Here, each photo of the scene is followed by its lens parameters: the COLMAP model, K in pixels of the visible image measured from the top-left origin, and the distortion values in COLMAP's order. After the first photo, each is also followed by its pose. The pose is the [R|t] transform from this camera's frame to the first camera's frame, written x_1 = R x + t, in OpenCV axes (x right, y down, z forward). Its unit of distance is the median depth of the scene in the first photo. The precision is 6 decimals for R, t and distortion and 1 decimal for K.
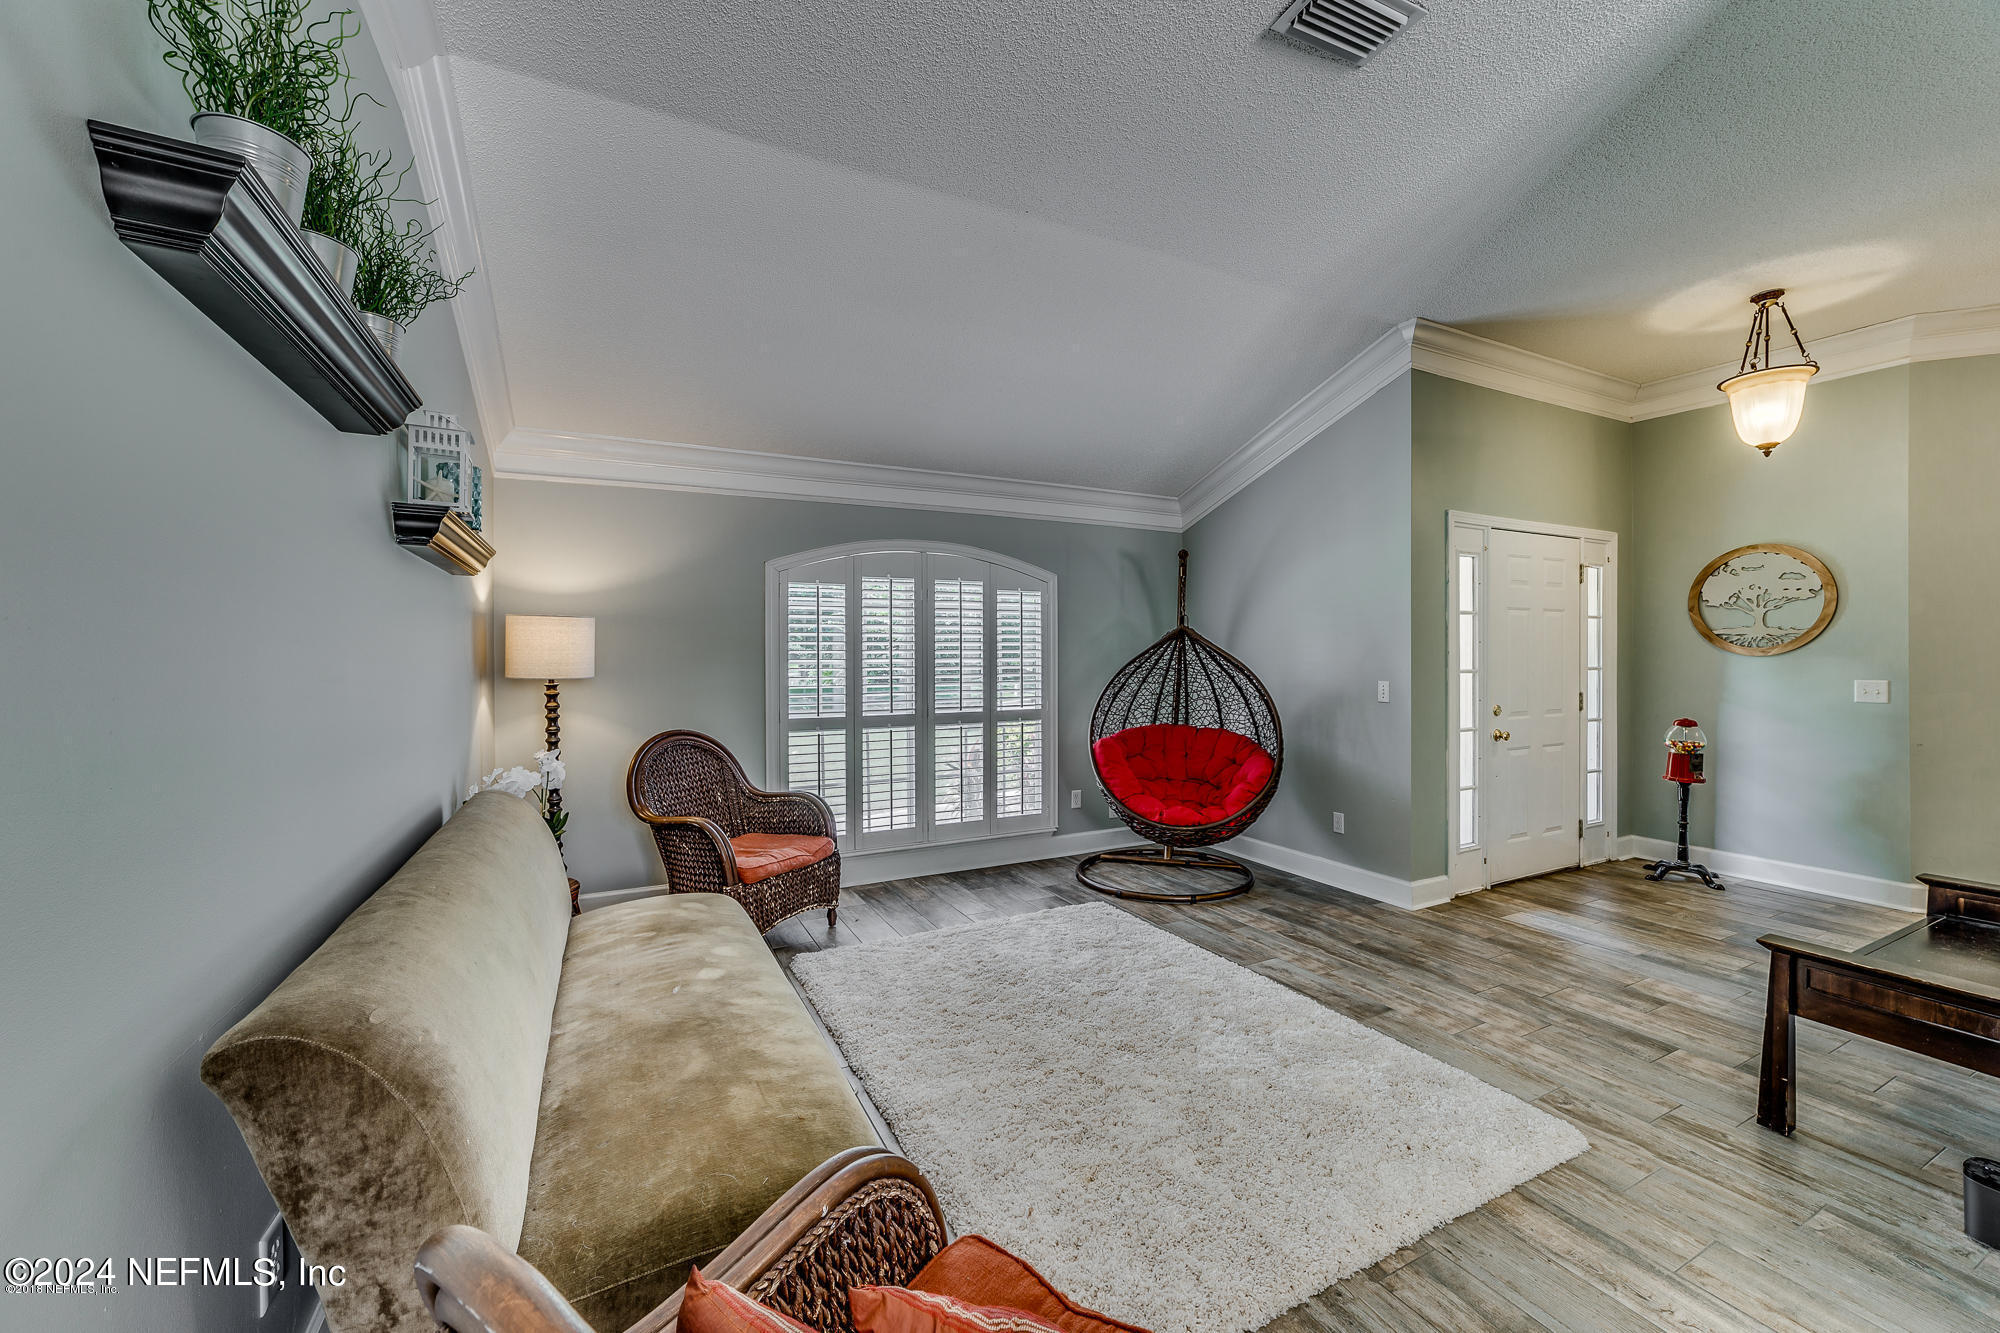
lens RADIAL K [[779.7, 0, 1007.2], [0, 779.7, 662.6], [0, 0, 1]] dist [-0.016602, 0.008167]
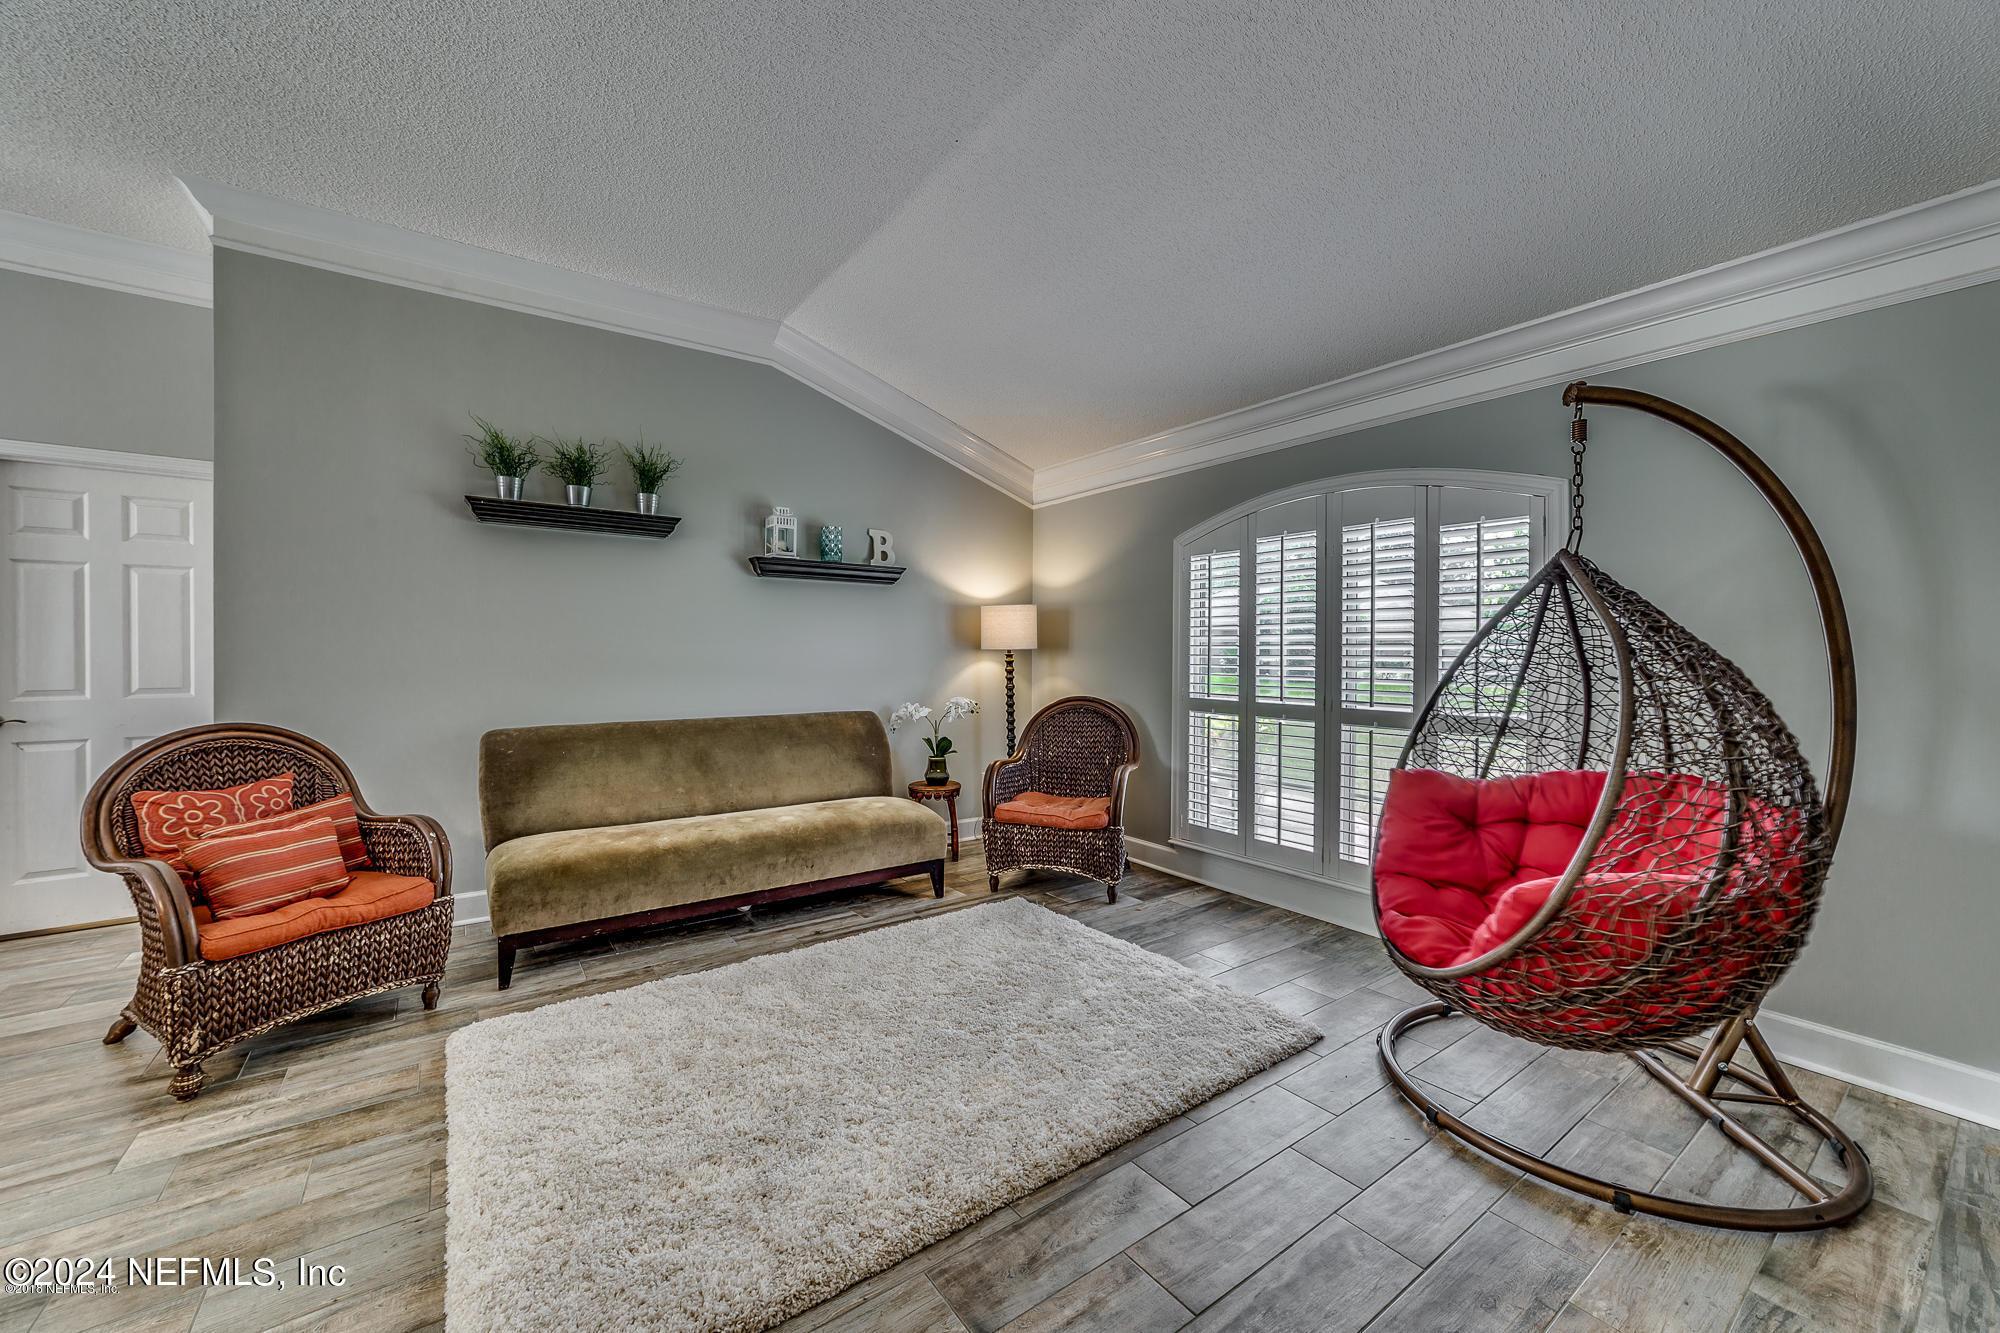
lens RADIAL K [[779.7, 0, 998.8], [0, 779.7, 656.7], [0, 0, 1]] dist [-0.016602, 0.008167]
pose [[0.141059, 0.013396, -0.989911, 0.709705], [-0.012566, 0.999852, 0.011740, 0.014881], [0.989921, 0.010783, 0.141207, 0.689240]]
